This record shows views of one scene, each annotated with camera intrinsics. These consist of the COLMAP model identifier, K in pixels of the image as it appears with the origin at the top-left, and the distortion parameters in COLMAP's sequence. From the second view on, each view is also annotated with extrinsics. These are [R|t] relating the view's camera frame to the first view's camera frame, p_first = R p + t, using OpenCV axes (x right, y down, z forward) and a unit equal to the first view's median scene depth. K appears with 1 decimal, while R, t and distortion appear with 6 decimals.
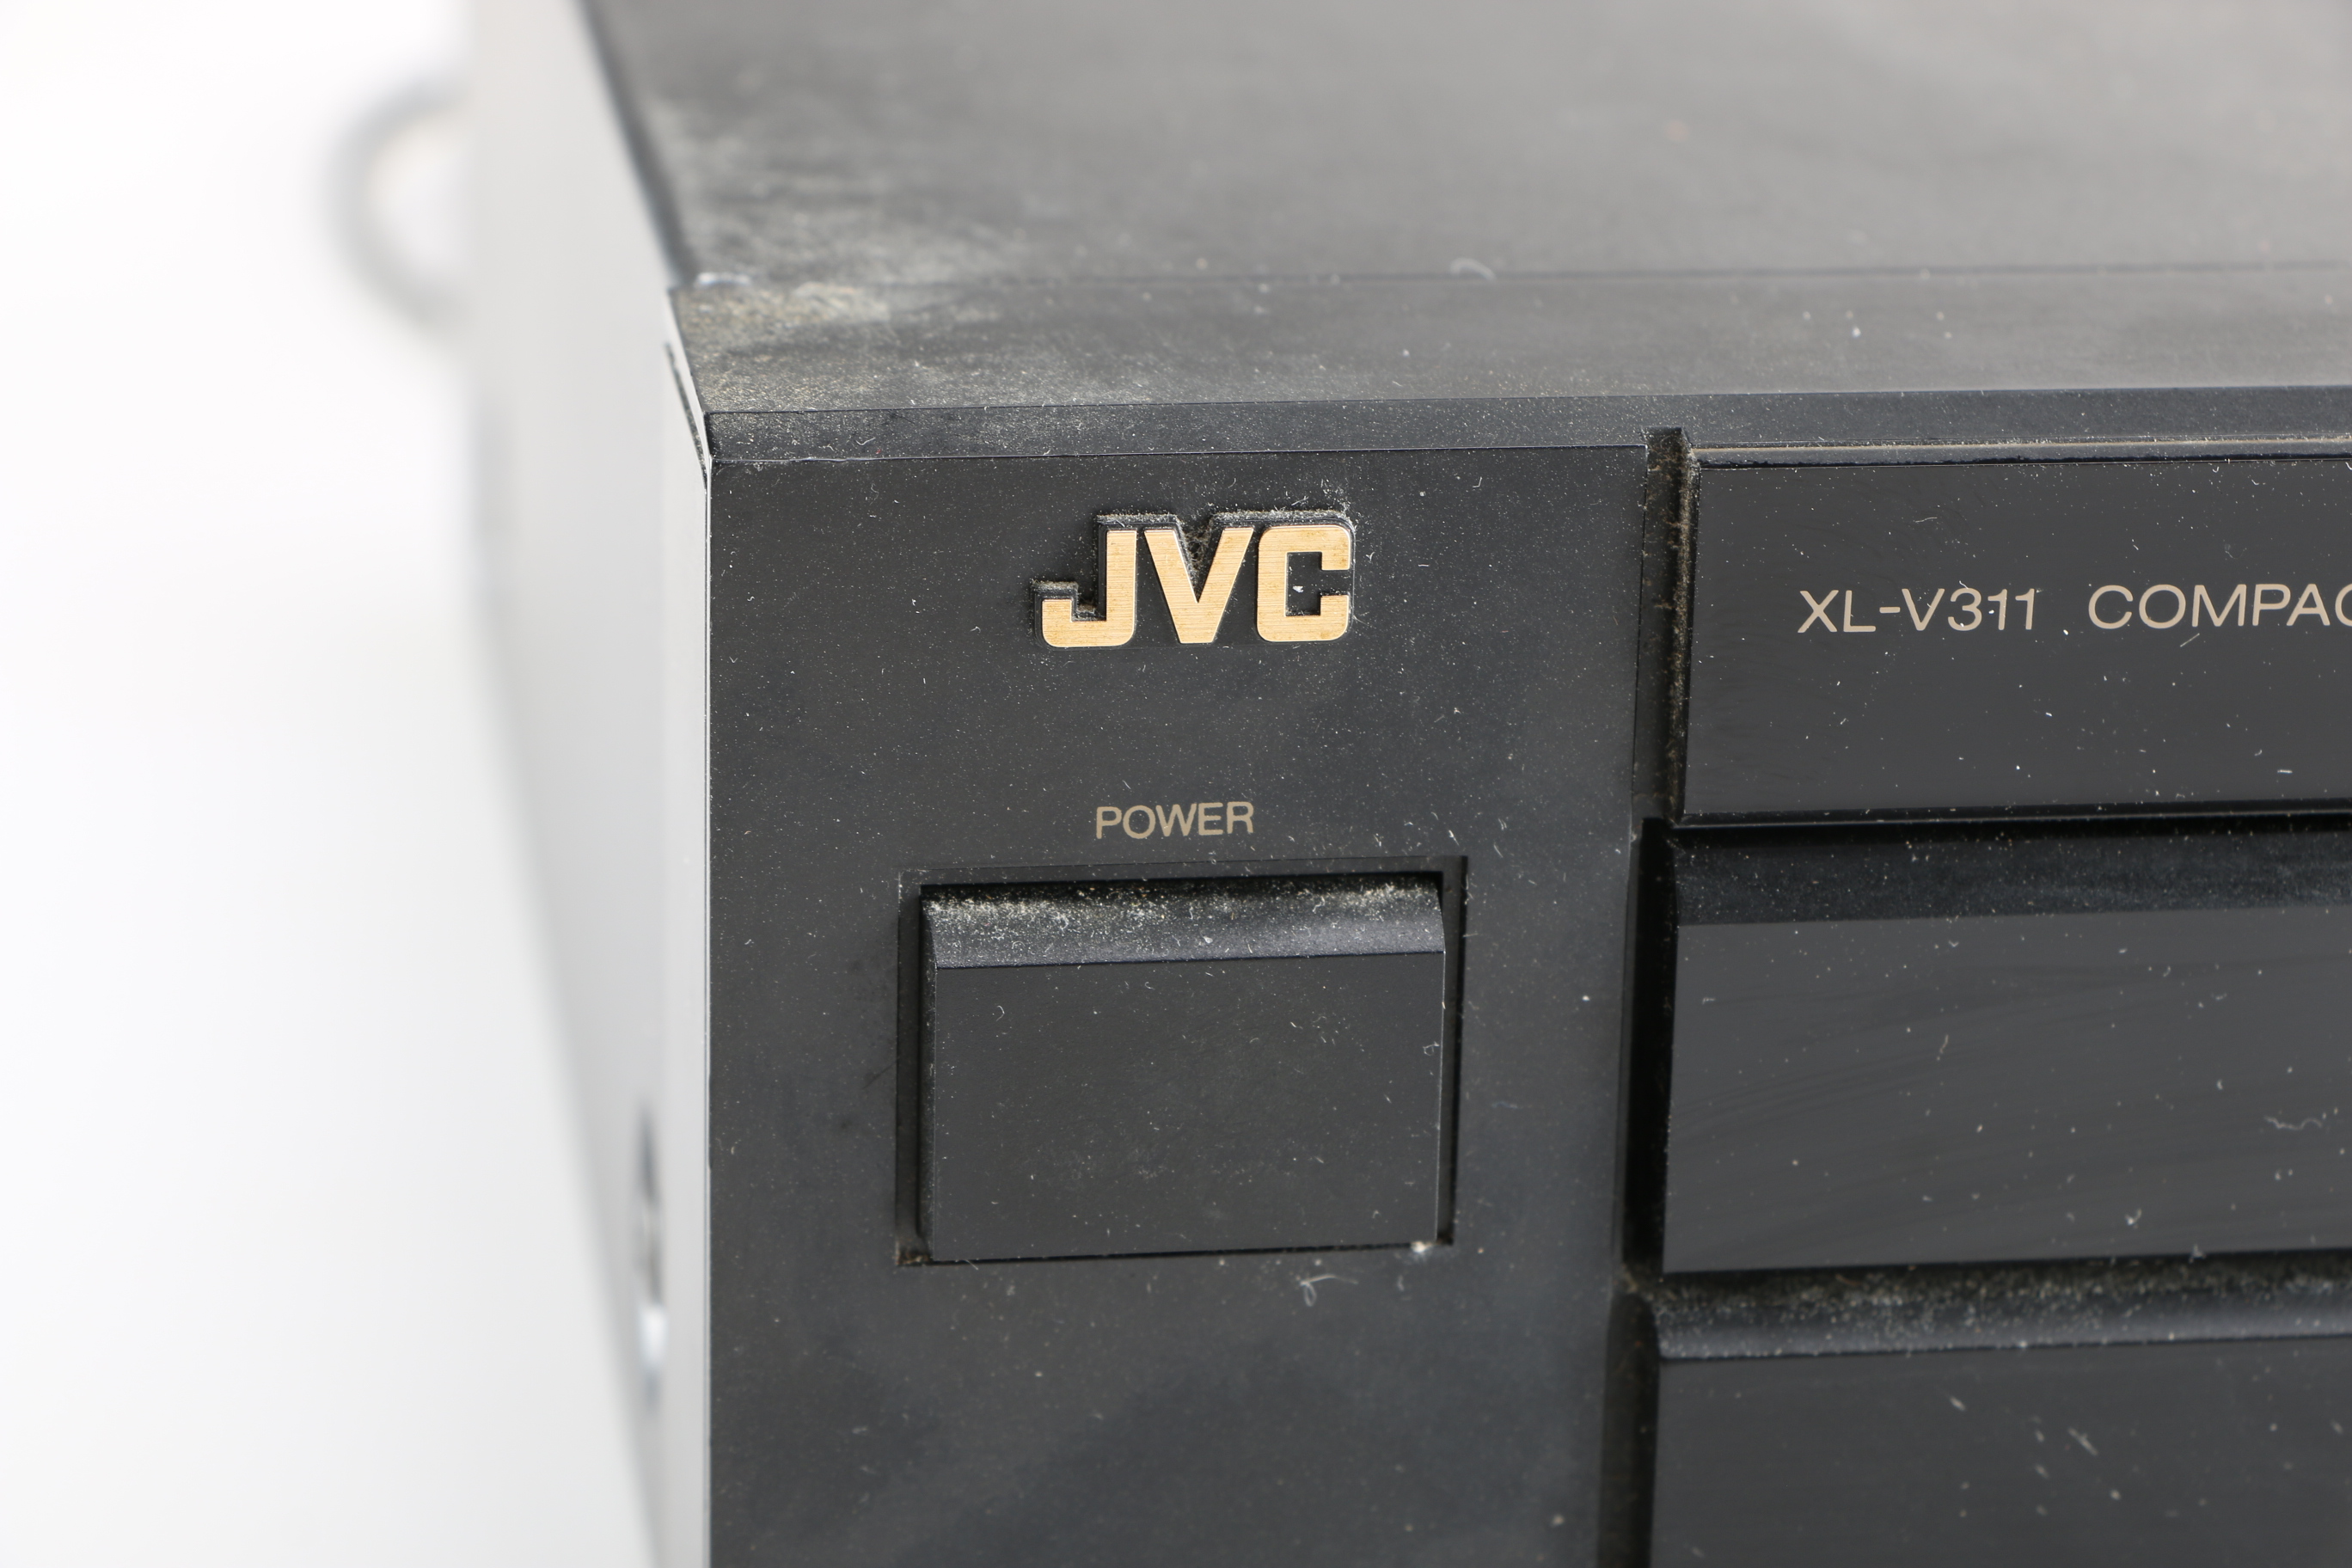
lens RADIAL K [[6853.8, 0, 1165.0], [0, 6853.8, 787.7], [0, 0, 1]] dist [-0.000752, 0.000000]
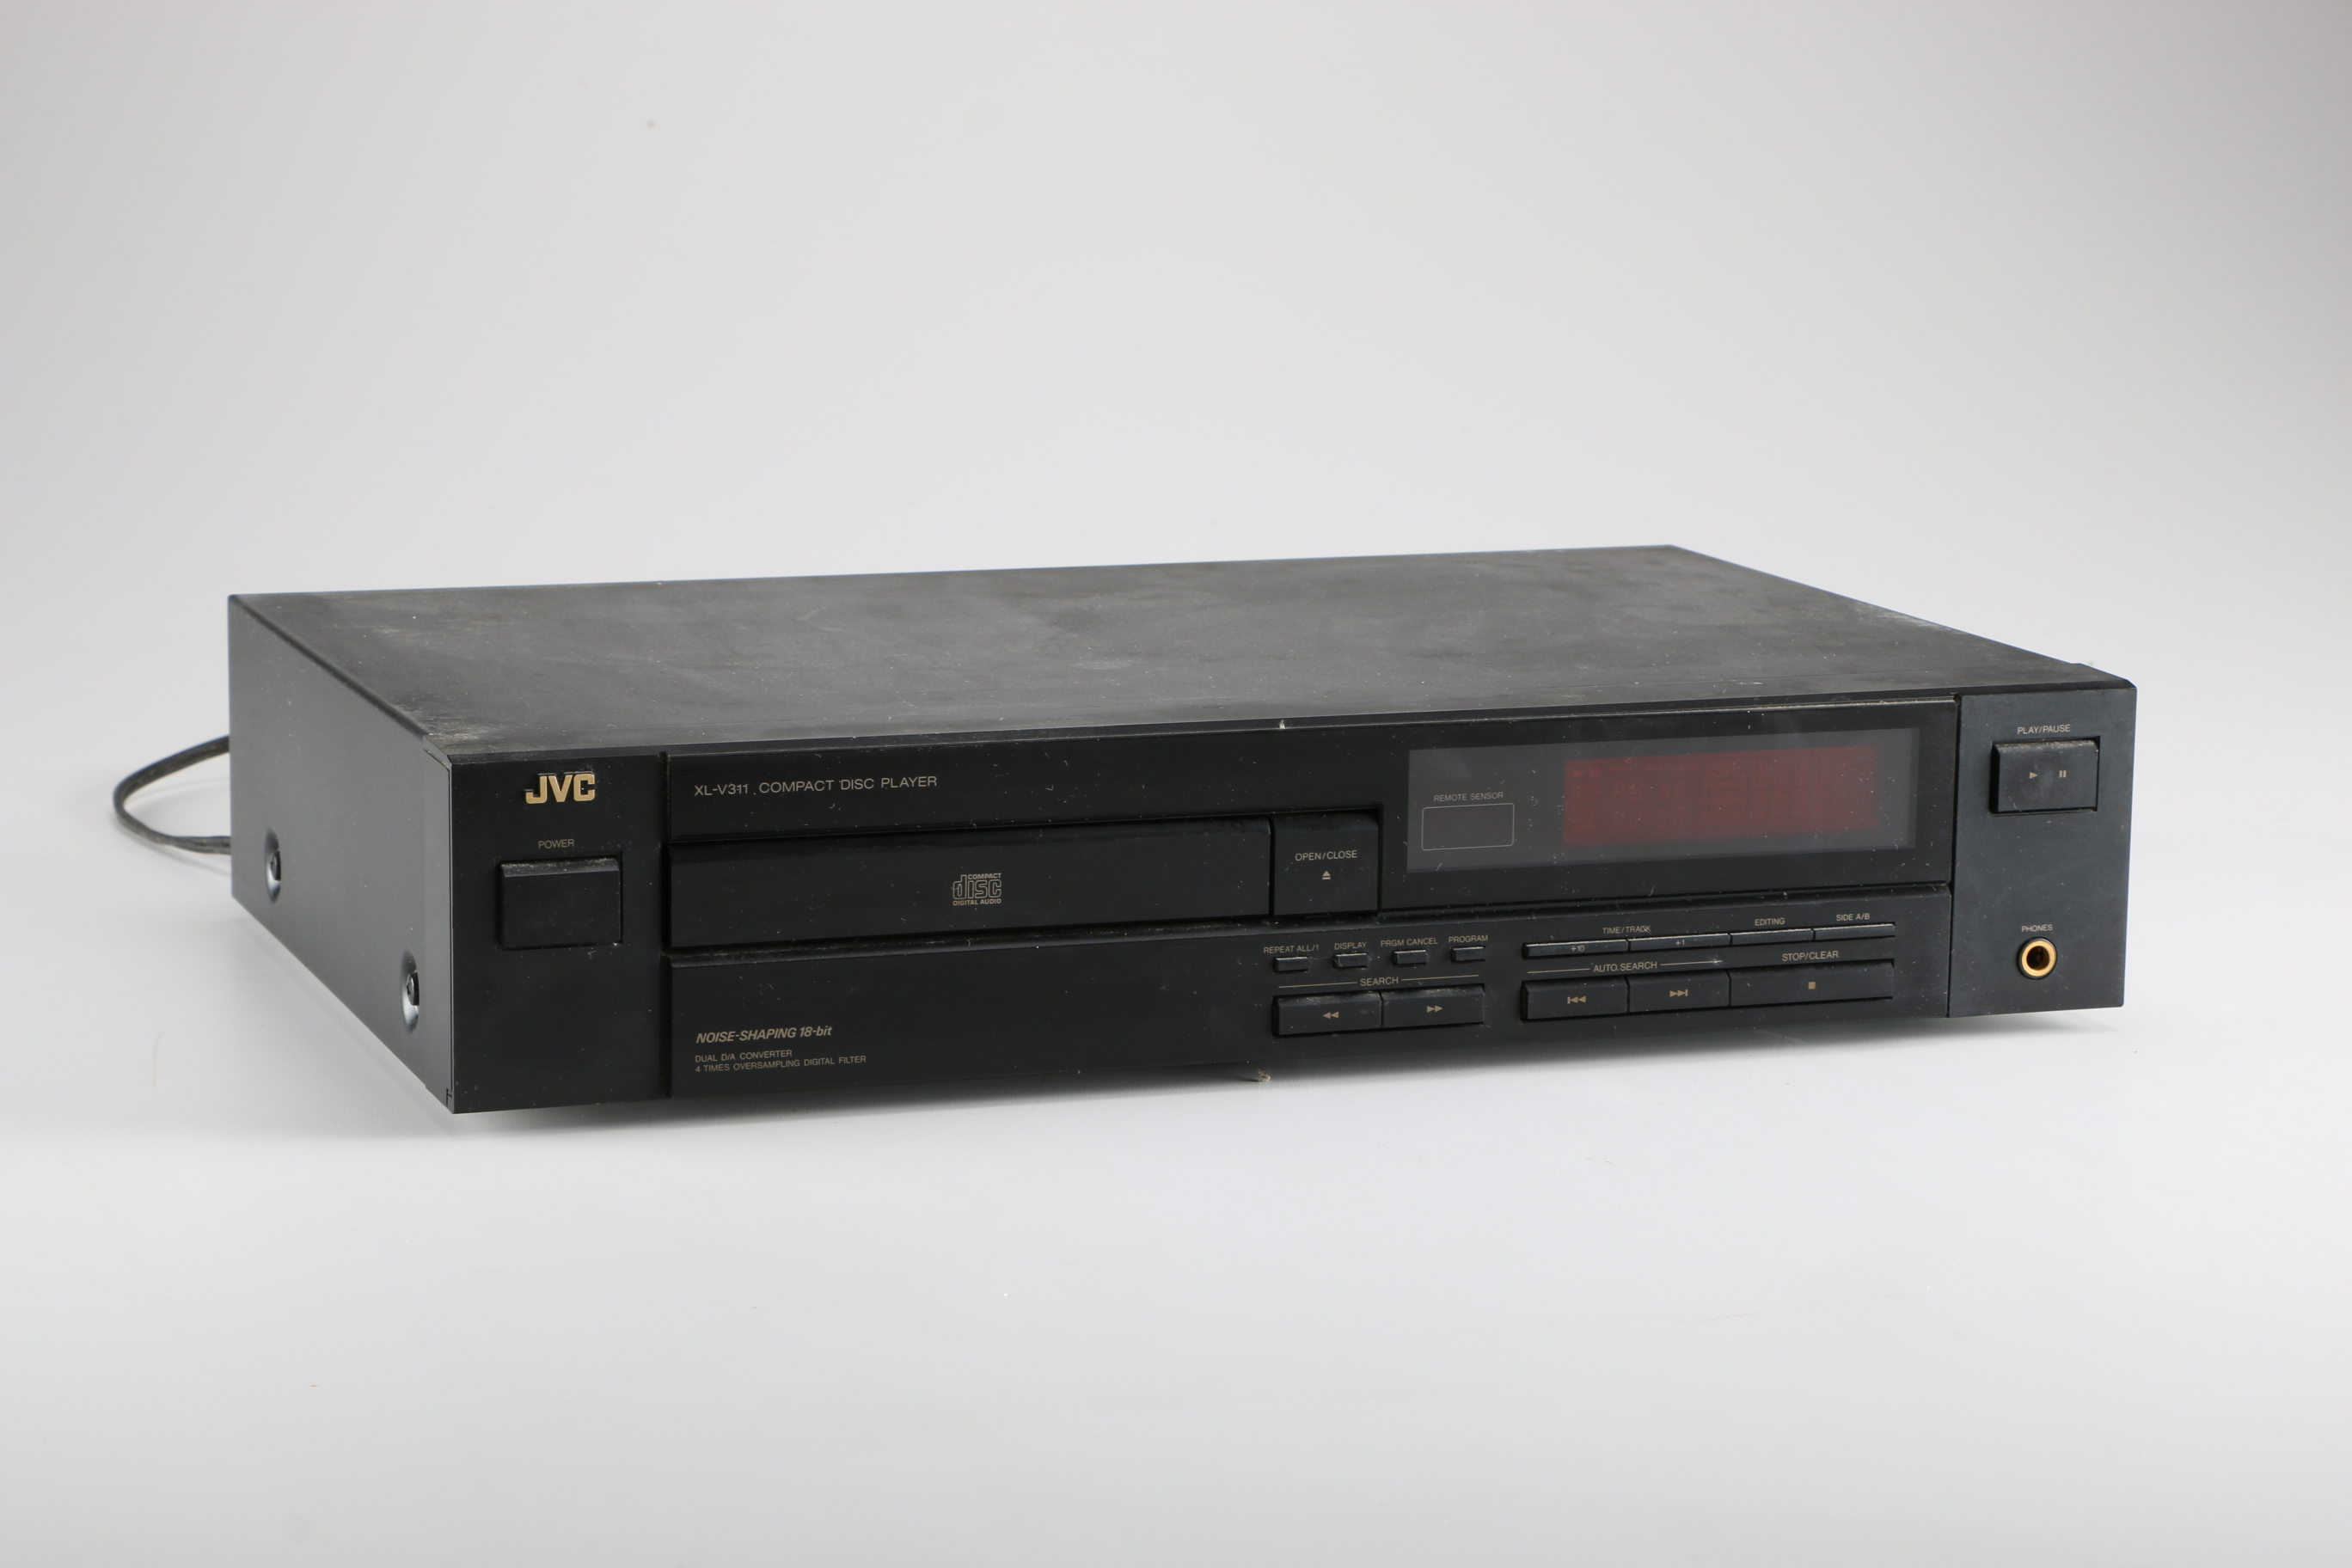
lens RADIAL K [[5300.6, 0, 1169.5], [0, 5300.6, 773.5], [0, 0, 1]] dist [0.128126, 0.000000]
pose [[0.976419, -0.042497, 0.211662, -0.330693], [0.073781, 0.987088, -0.142174, 0.469362], [-0.202887, 0.154438, 0.966947, -2.362357]]
